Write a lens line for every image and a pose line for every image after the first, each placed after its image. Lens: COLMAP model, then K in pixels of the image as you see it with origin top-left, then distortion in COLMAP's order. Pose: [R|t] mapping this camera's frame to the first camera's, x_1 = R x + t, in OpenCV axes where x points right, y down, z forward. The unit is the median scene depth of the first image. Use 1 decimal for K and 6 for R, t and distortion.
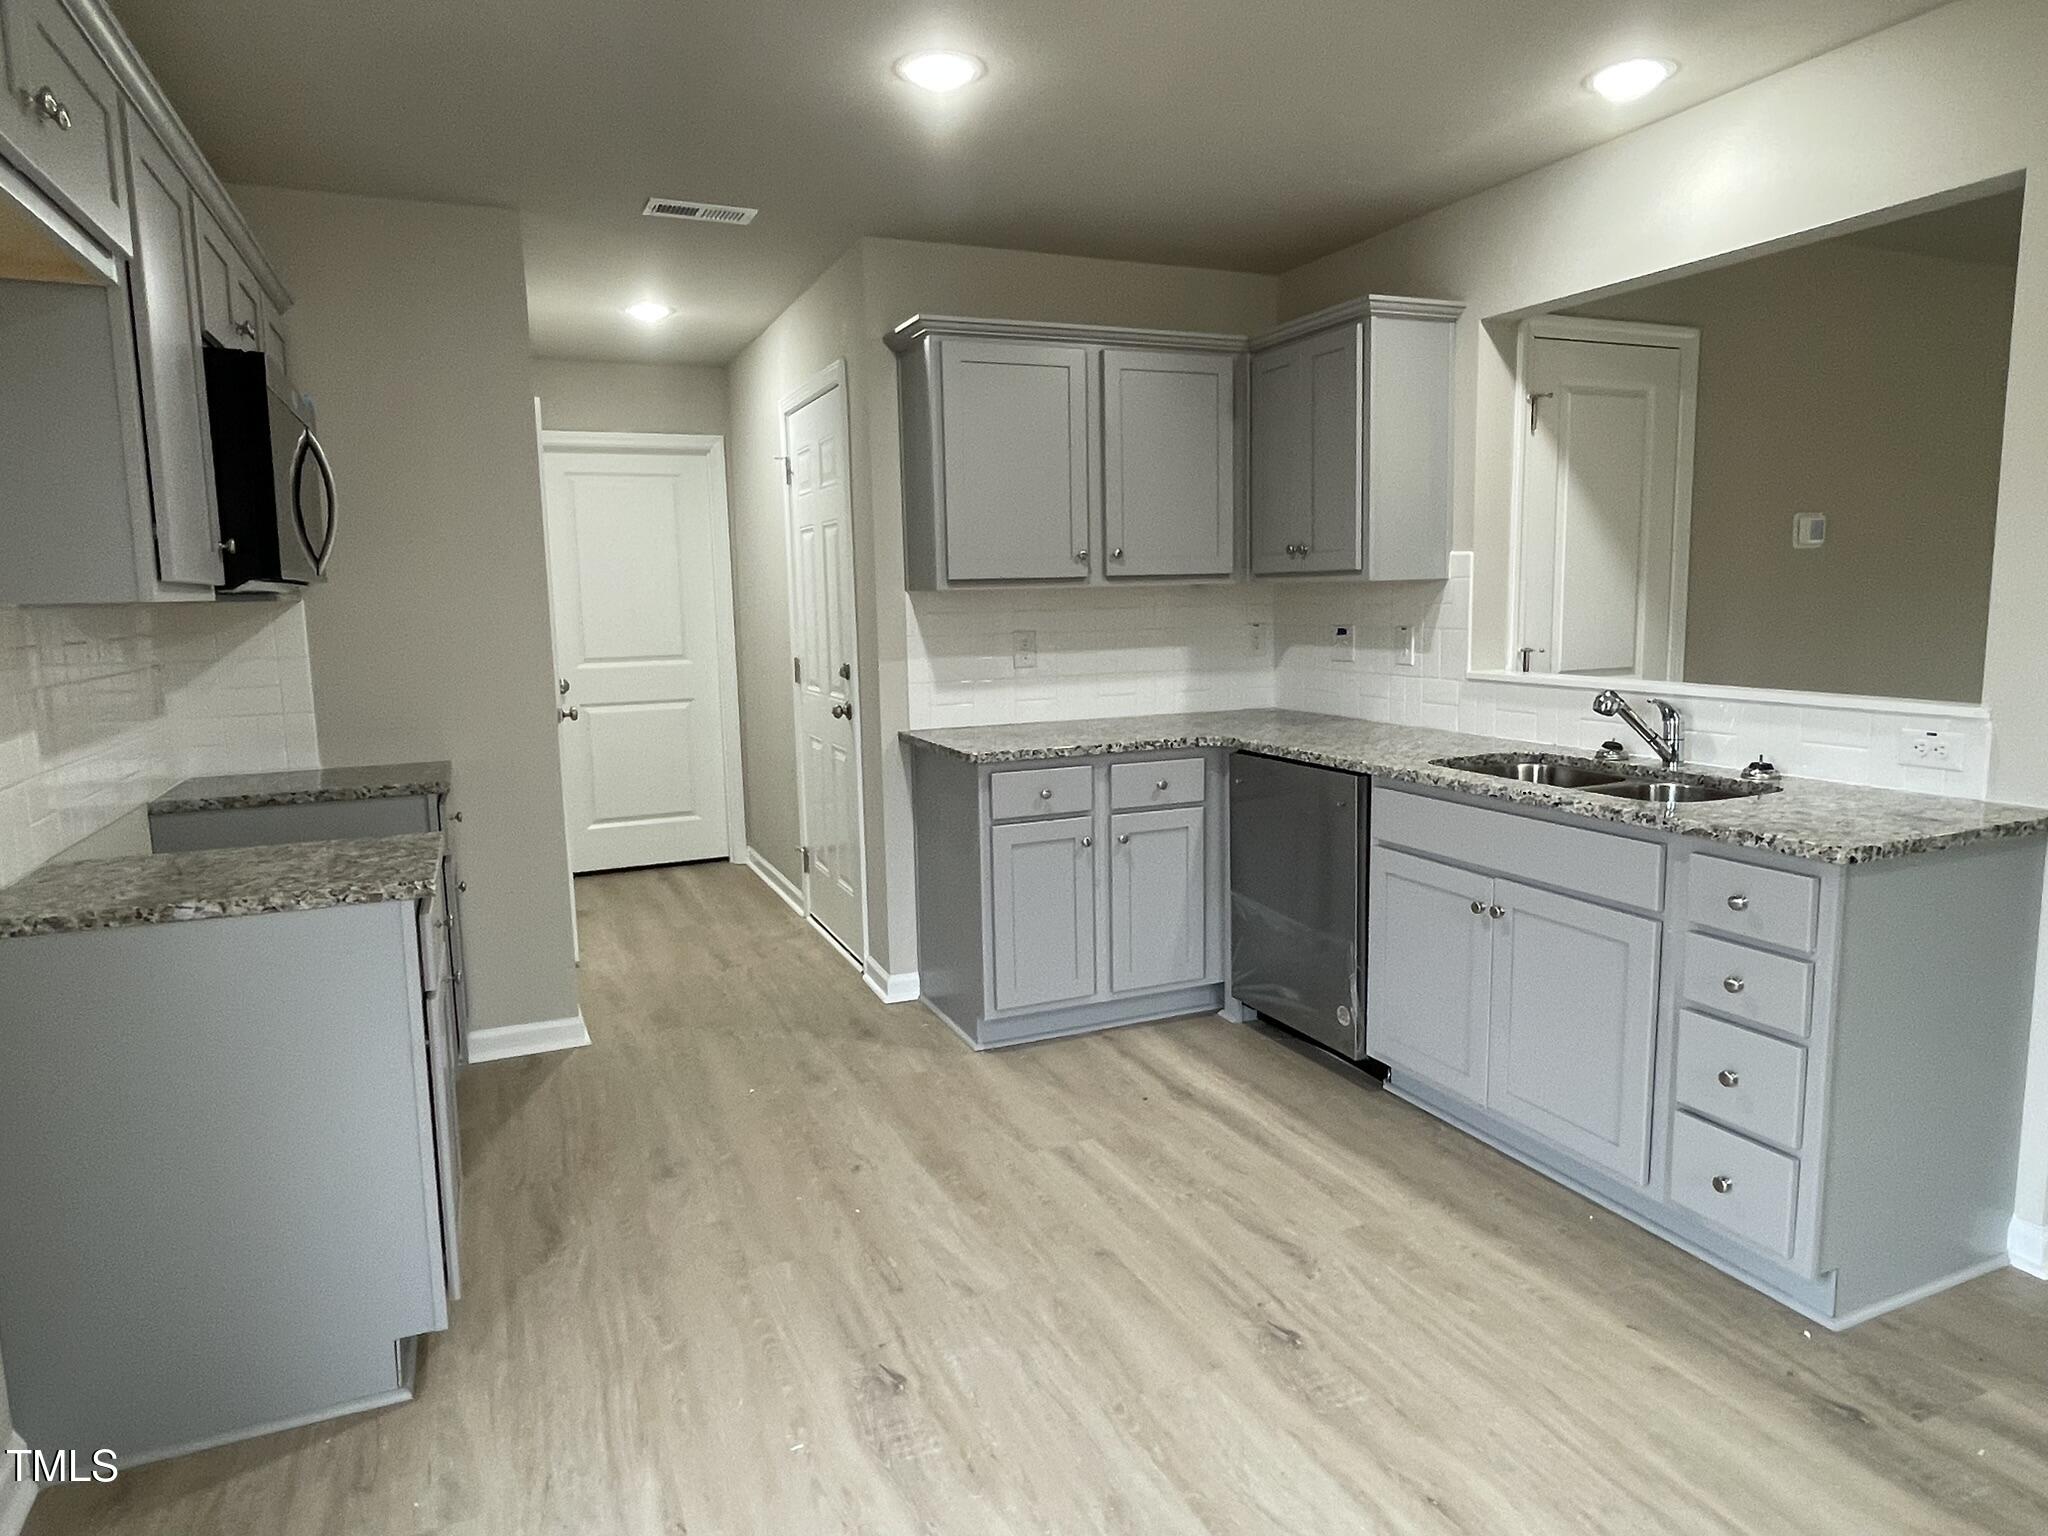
lens RADIAL K [[1253.0, 0, 1030.2], [0, 1253.0, 758.8], [0, 0, 1]] dist [-0.004620, -0.002105]
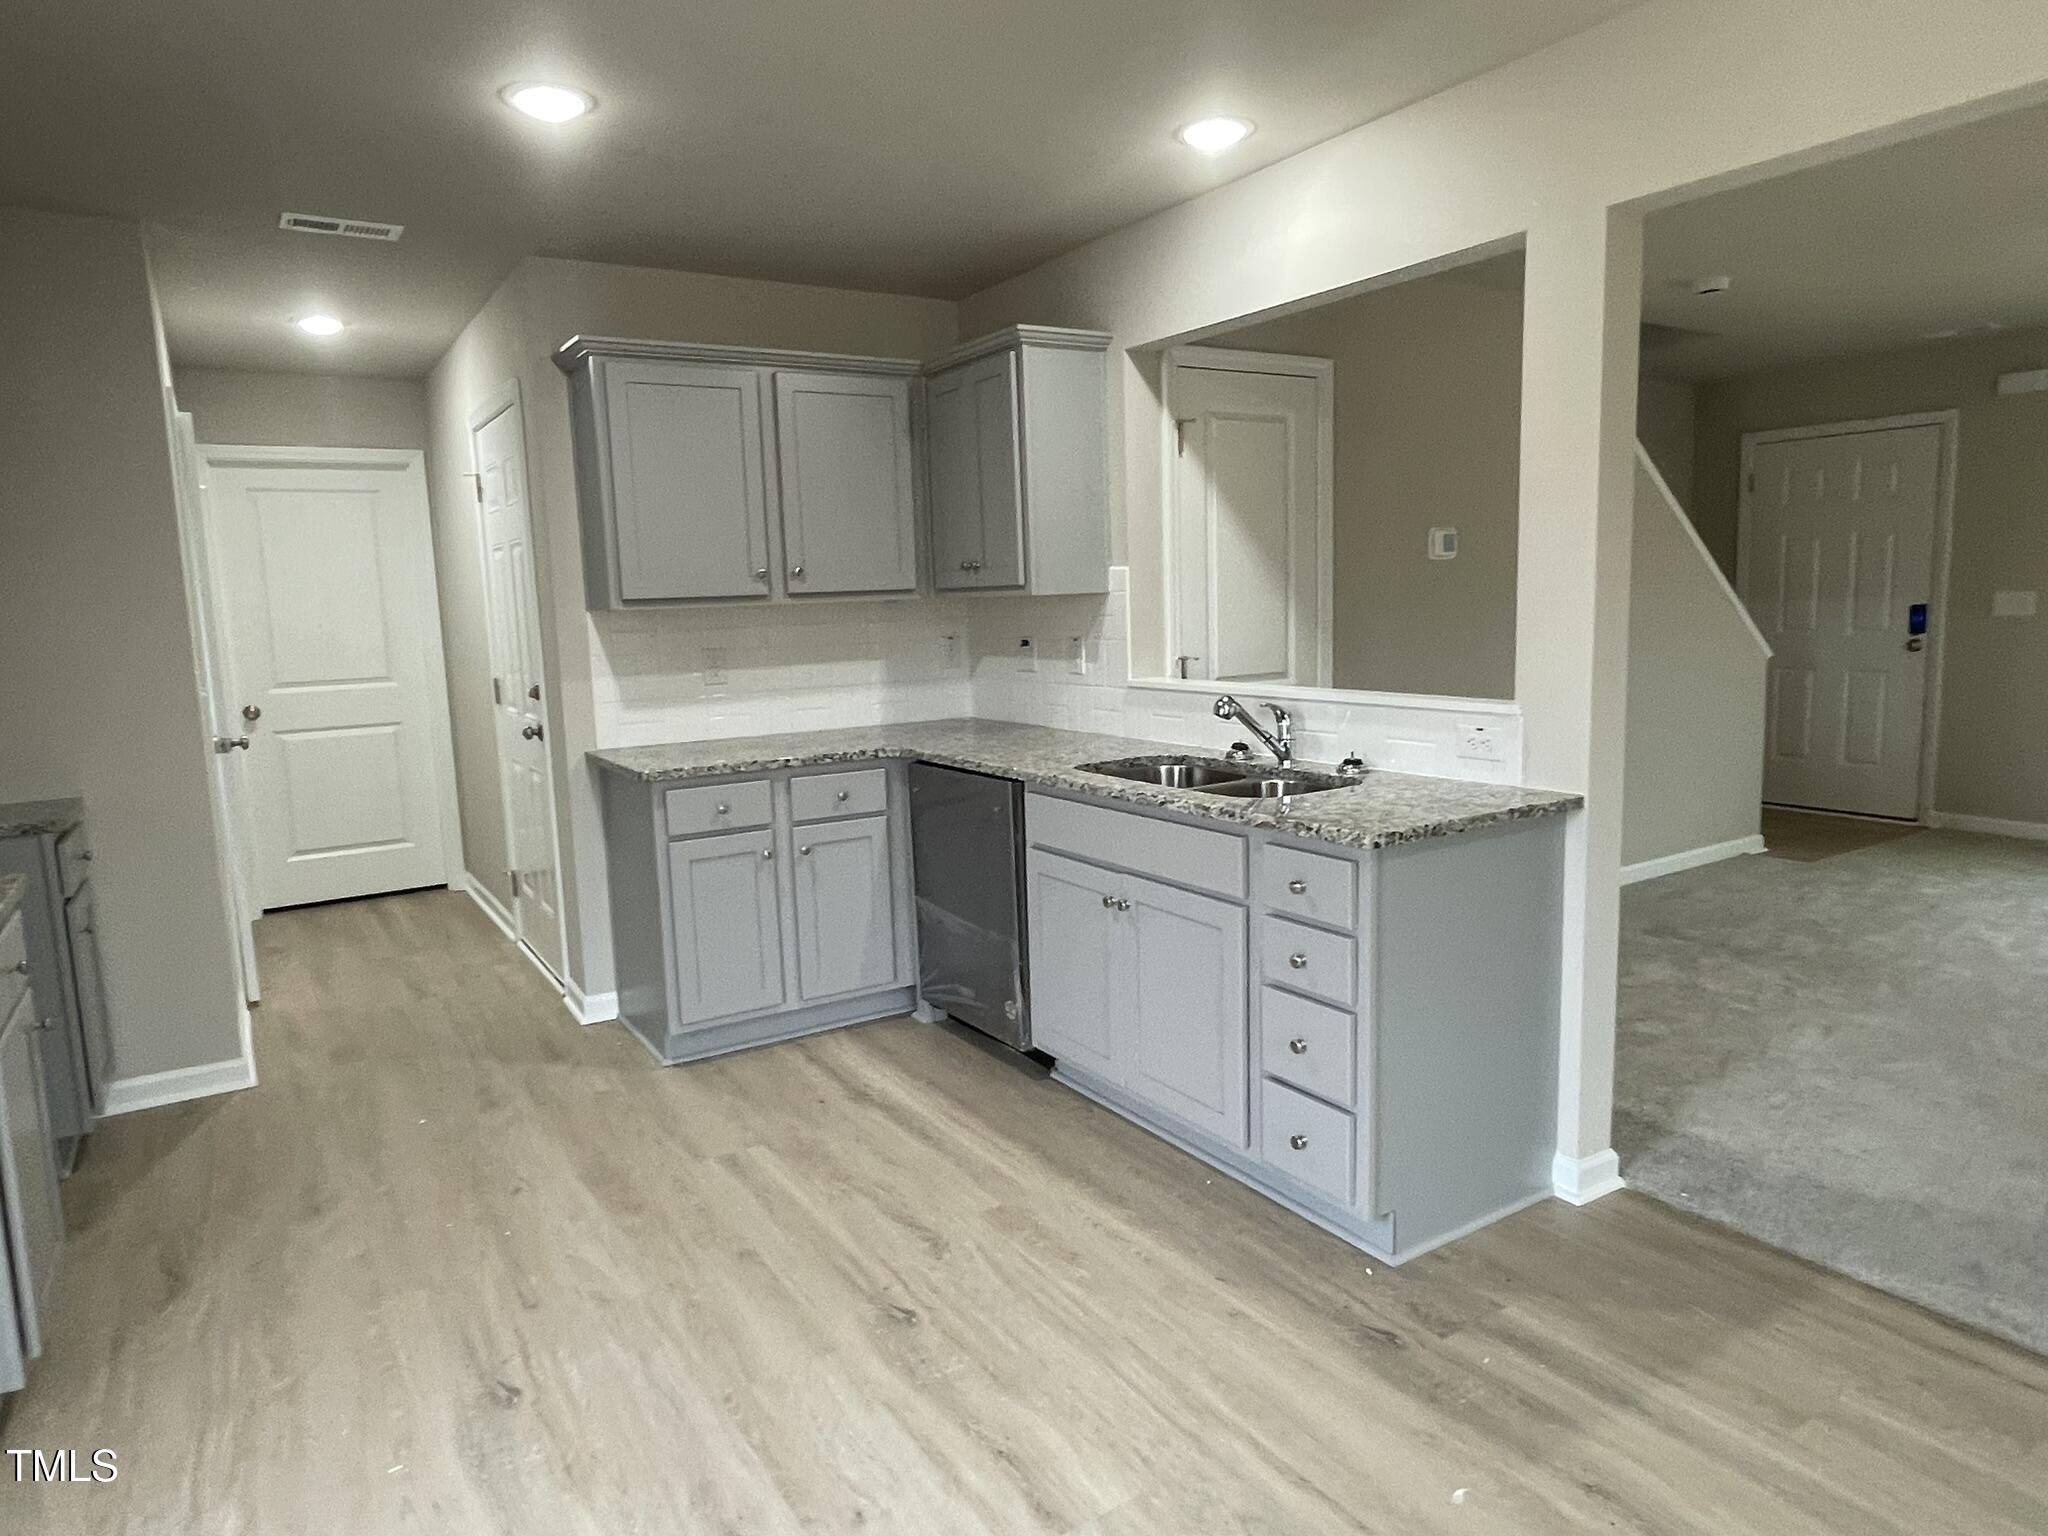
lens RADIAL K [[1252.2, 0, 1011.2], [0, 1252.2, 765.4], [0, 0, 1]] dist [-0.002923, -0.002559]
pose [[0.989311, -0.031117, 0.142462, 0.111357], [0.031313, 0.999509, 0.000866, -0.001128], [-0.142419, 0.003604, 0.989800, -0.043308]]
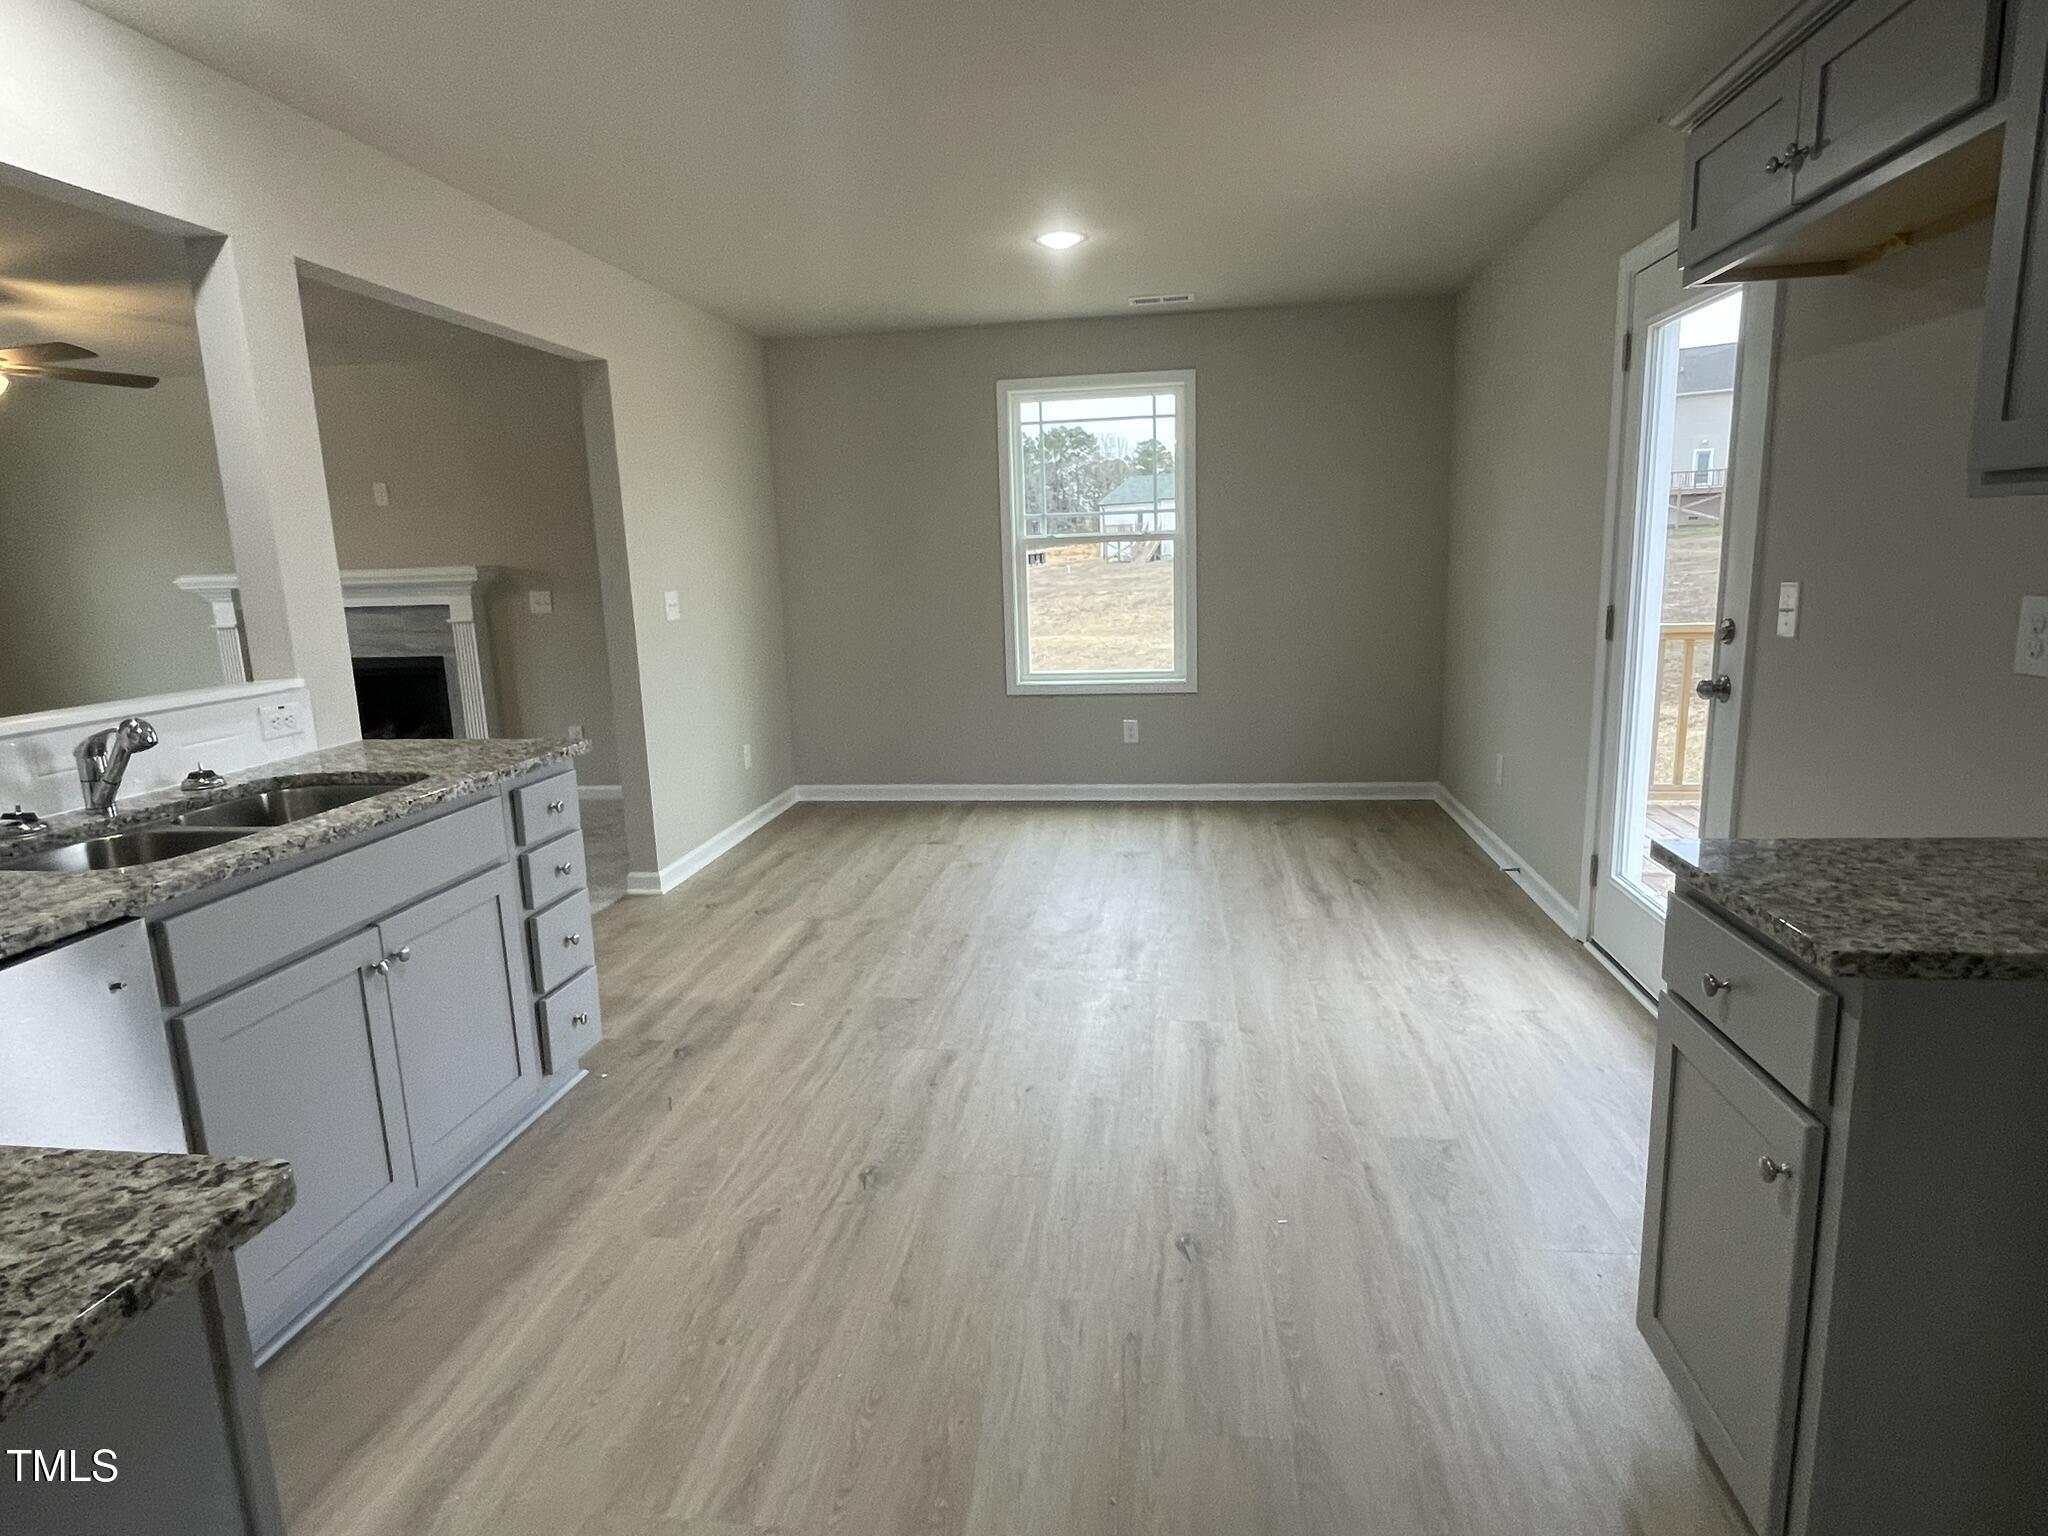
lens RADIAL K [[1113.3, 0, 1015.8], [0, 1113.3, 770.6], [0, 0, 1]] dist [0.000239, 0.000038]
pose [[-0.849086, -0.053878, 0.525500, -0.322200], [0.120861, 0.948585, 0.292539, -0.144836], [-0.514243, 0.311903, -0.798918, 1.168968]]
